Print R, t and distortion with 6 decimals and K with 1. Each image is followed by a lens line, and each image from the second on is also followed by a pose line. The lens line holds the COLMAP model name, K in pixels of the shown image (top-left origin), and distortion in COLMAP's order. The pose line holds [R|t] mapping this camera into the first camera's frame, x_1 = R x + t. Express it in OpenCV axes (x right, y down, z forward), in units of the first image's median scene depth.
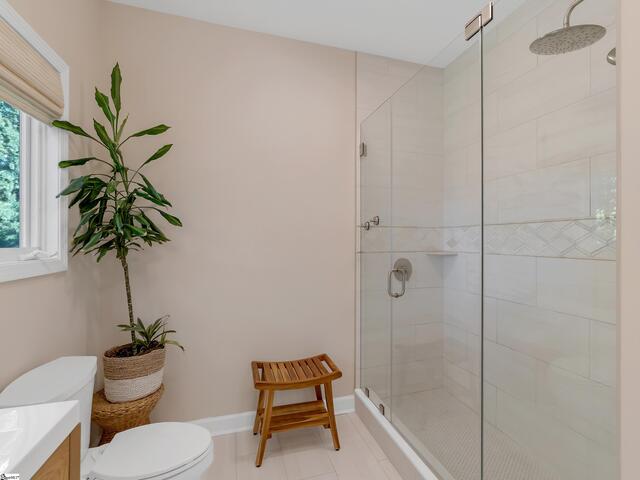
lens RADIAL K [[289.1, 0, 320.3], [0, 289.1, 240.8], [0, 0, 1]] dist [-0.008176, 0.002106]
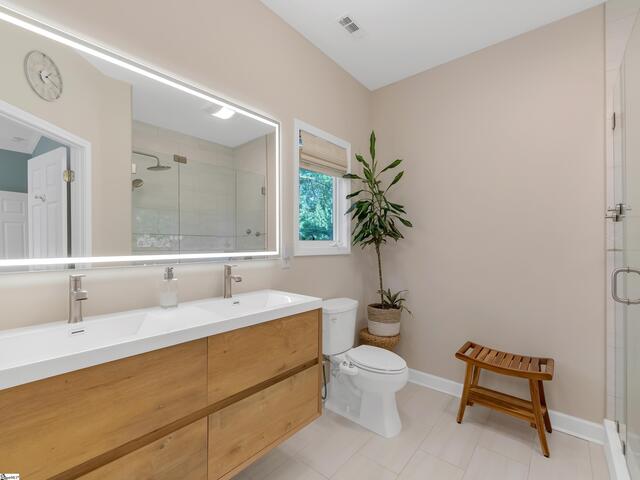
lens RADIAL K [[289.1, 0, 319.9], [0, 289.1, 240.9], [0, 0, 1]] dist [-0.008176, 0.002106]
pose [[0.541752, -0.003941, -0.840529, 0.491367], [-0.001667, 0.999982, -0.005764, 0.027973], [0.840537, 0.004524, 0.541736, -0.149110]]
